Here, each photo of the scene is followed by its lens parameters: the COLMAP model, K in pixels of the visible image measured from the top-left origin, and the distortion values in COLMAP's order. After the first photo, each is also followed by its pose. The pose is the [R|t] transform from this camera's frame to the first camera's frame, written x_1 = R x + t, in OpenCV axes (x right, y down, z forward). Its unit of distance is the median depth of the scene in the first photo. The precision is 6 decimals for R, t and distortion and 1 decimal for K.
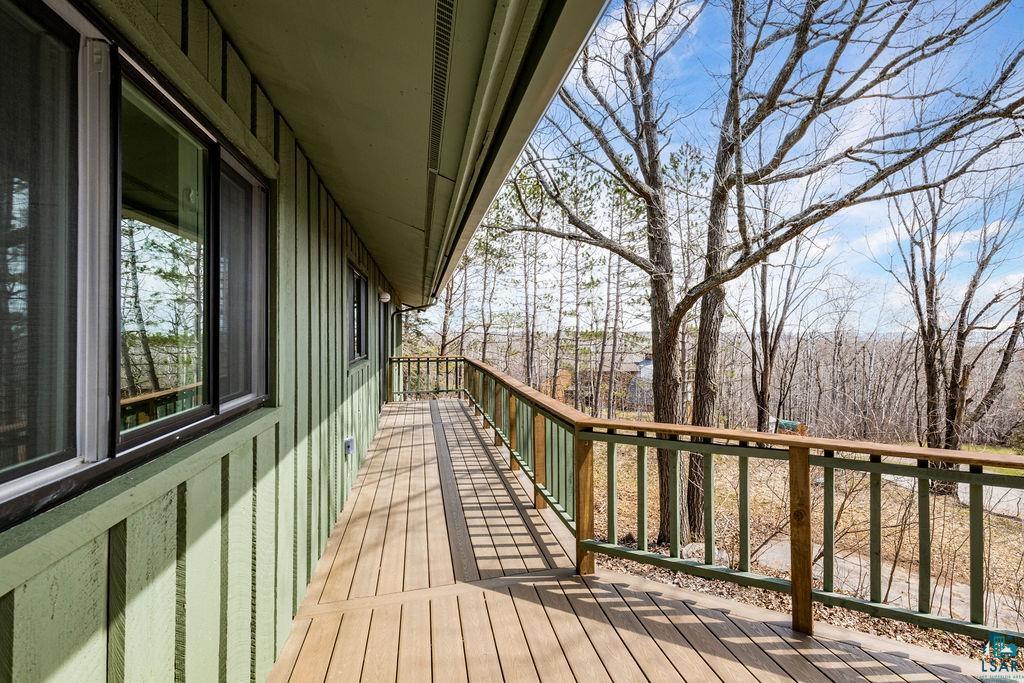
lens RADIAL K [[519.3, 0, 585.5], [0, 519.3, 315.3], [0, 0, 1]] dist [0.000276, 0.000020]
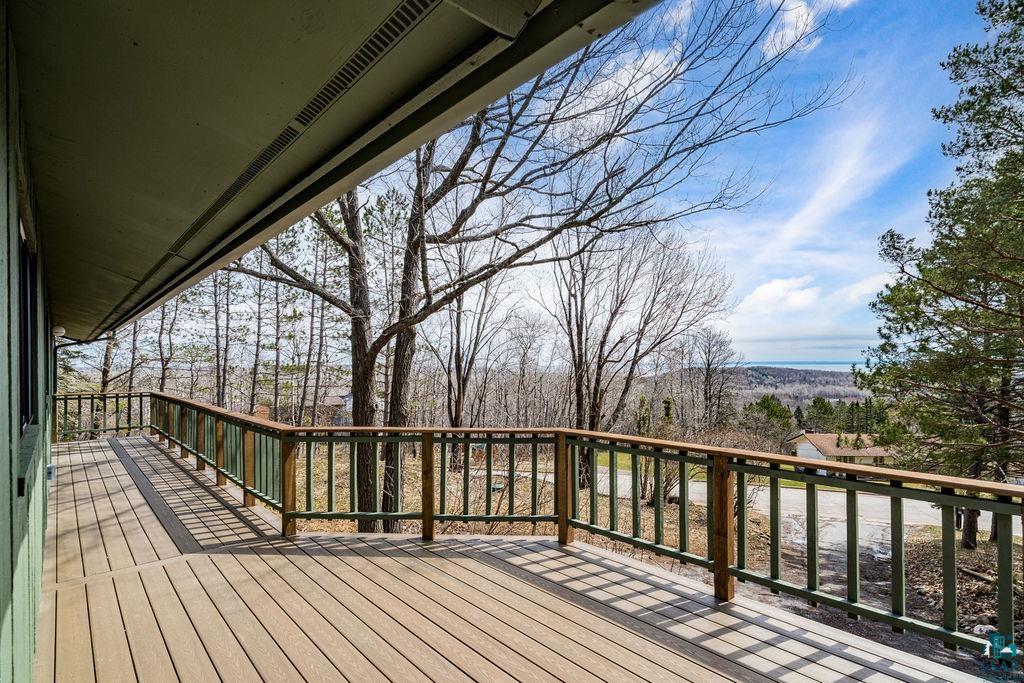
lens RADIAL K [[502.5, 0, 514.5], [0, 502.5, 352.6], [0, 0, 1]] dist [0.000822, 0.000275]
pose [[0.910412, 0.005502, 0.413667, -0.003271], [-0.008365, 0.999952, 0.005112, -0.004968], [-0.413619, -0.008114, 0.910414, -0.151476]]
